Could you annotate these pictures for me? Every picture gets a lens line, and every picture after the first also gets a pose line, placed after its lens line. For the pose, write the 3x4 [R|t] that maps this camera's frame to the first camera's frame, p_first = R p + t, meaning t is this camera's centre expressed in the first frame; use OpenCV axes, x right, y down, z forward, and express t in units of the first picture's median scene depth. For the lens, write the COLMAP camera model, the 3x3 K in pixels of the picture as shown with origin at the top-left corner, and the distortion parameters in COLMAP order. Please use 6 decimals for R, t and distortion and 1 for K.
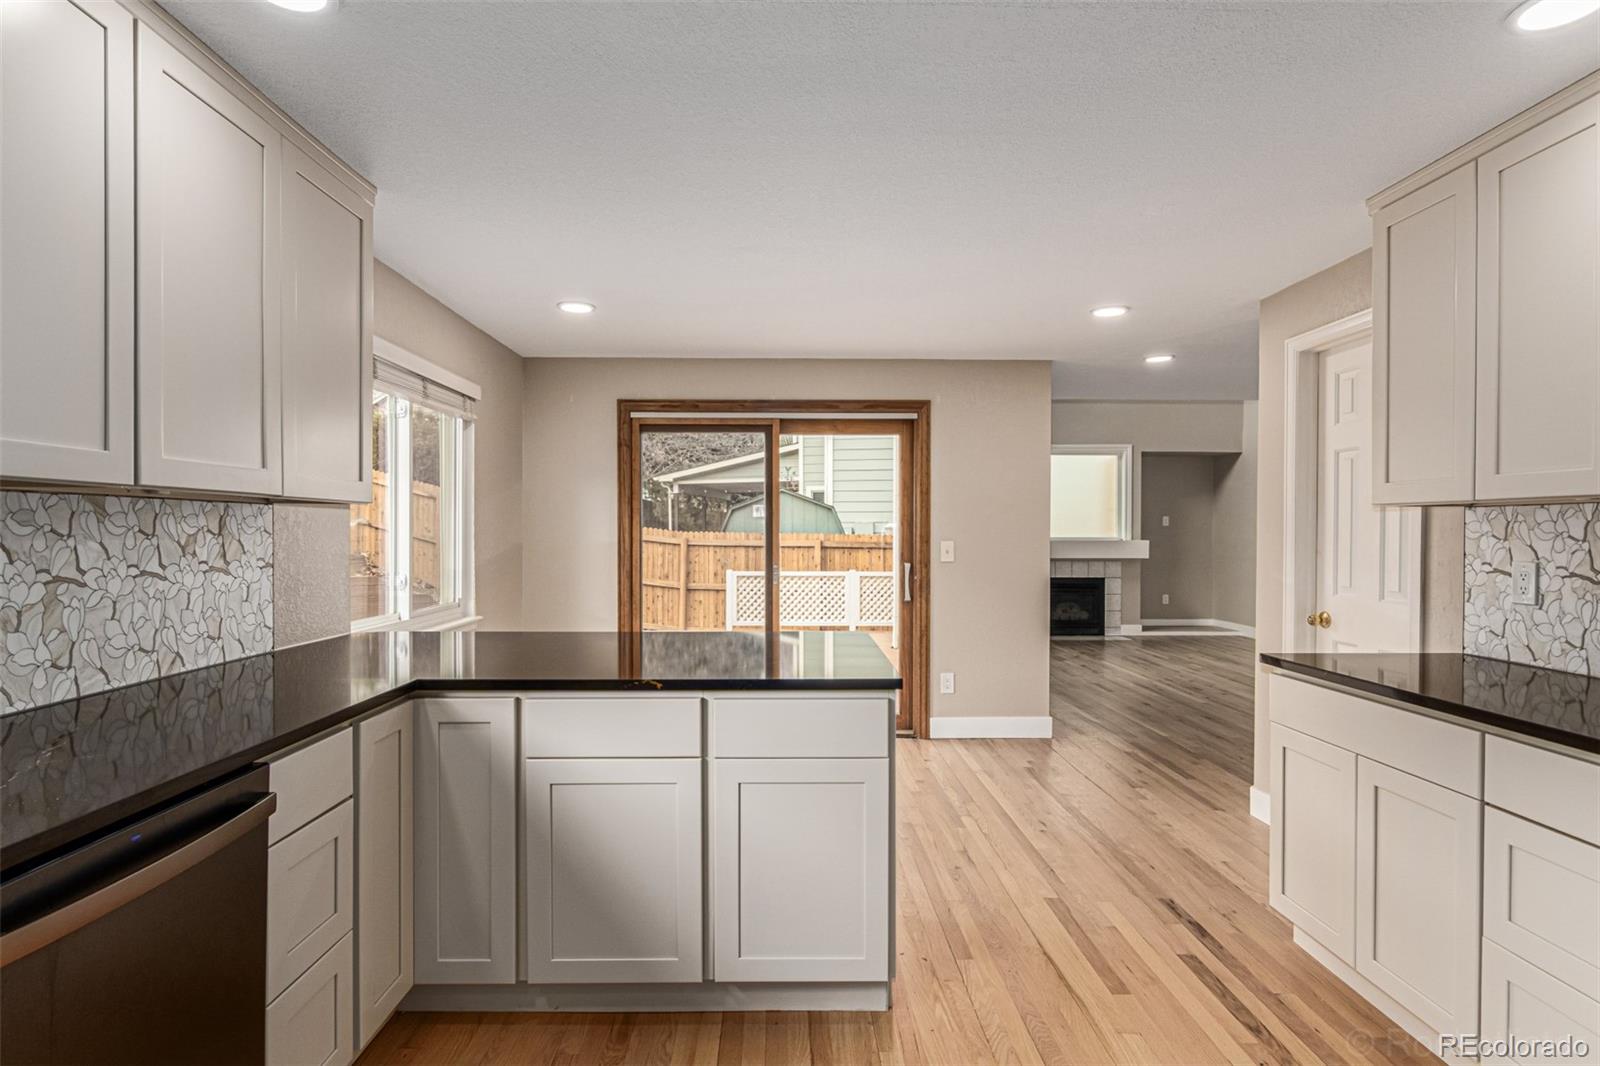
lens RADIAL K [[799.5, 0, 797.8], [0, 799.5, 539.6], [0, 0, 1]] dist [-0.009362, 0.000316]
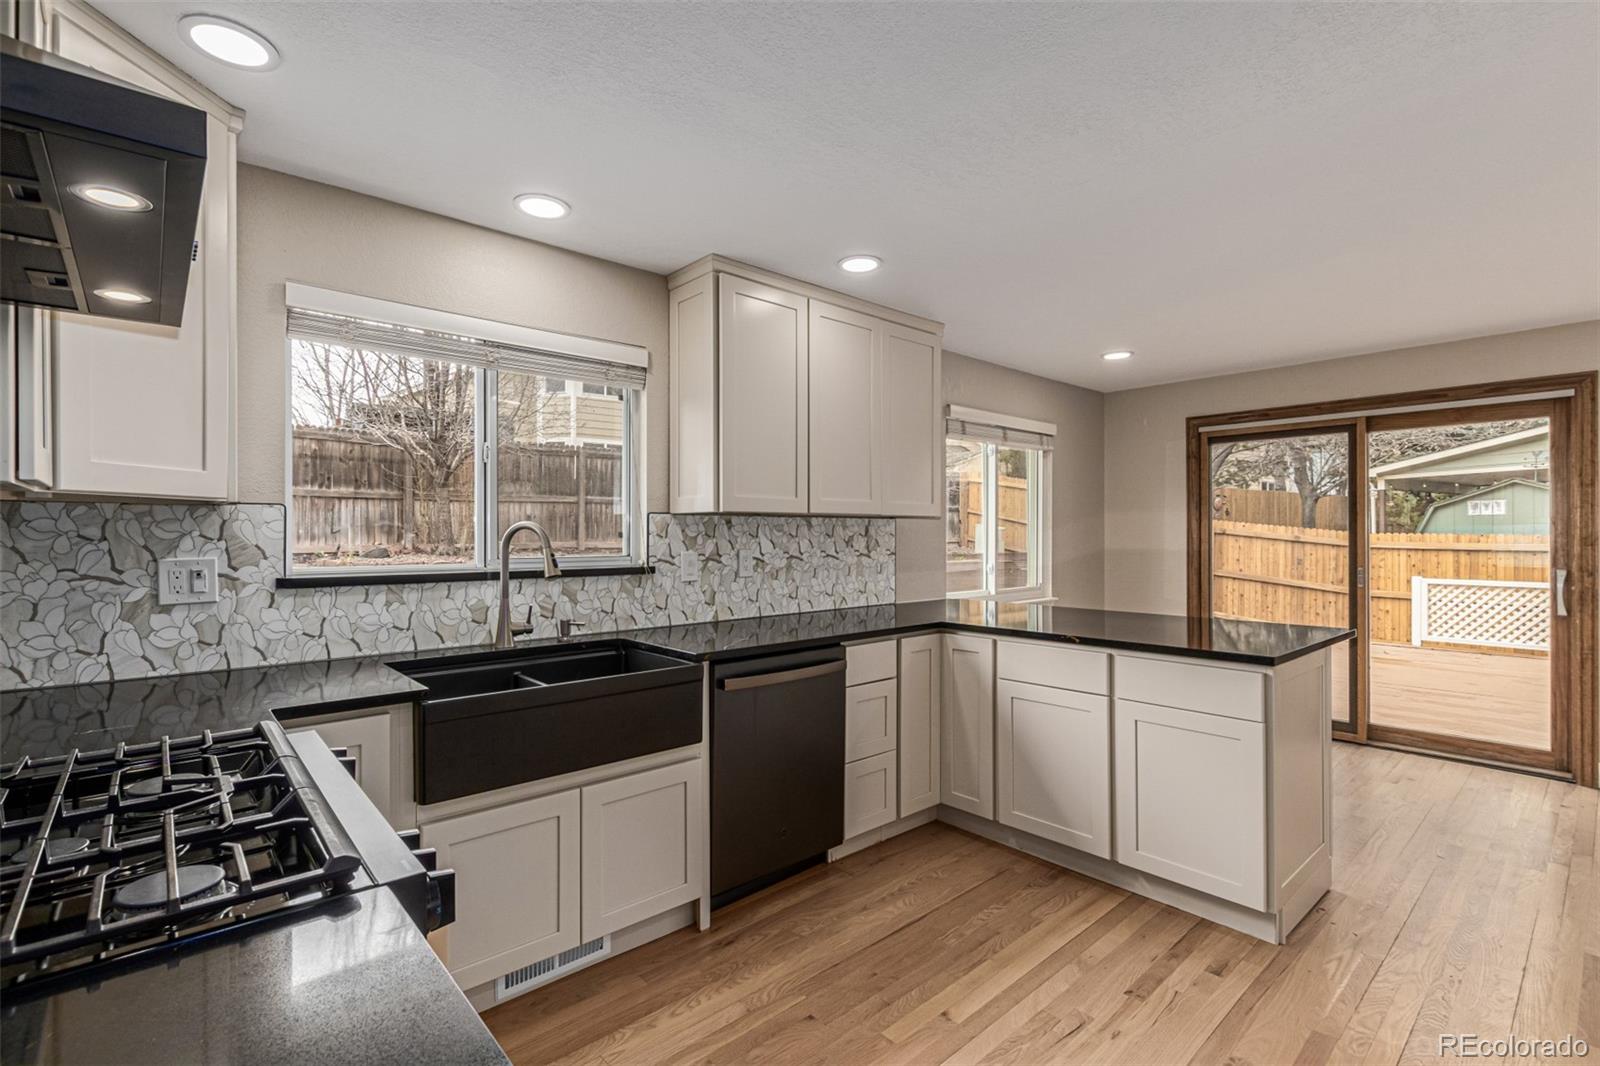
lens RADIAL K [[735.7, 0, 803.2], [0, 735.7, 536.2], [0, 0, 1]] dist [-0.002643, -0.000118]
pose [[0.655956, -0.000281, -0.754799, 0.467090], [-0.004763, 0.999978, -0.004511, 0.002566], [0.754784, 0.006554, 0.655940, -0.226728]]
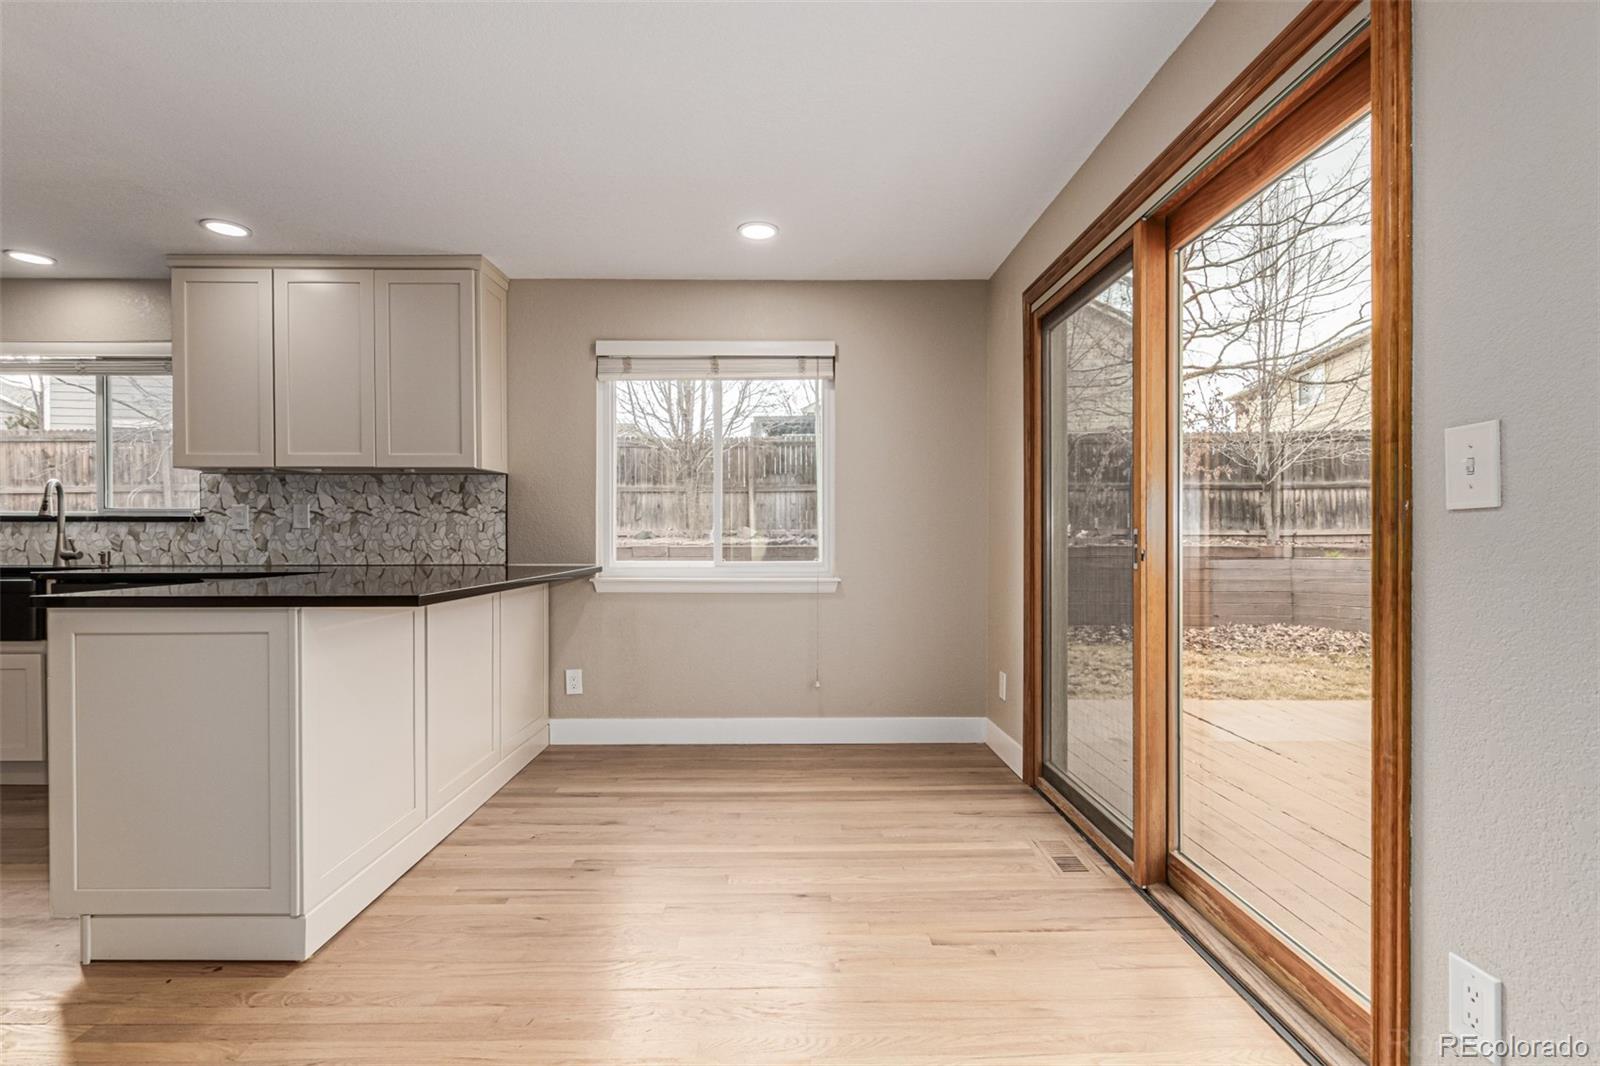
lens RADIAL K [[694.5, 0, 797.9], [0, 694.5, 529.7], [0, 0, 1]] dist [-0.010804, 0.000282]
pose [[0.001935, -0.004882, -0.999986, 0.837007], [-0.008857, 0.999949, -0.004899, 0.078575], [0.999959, 0.008866, 0.001892, 1.770993]]
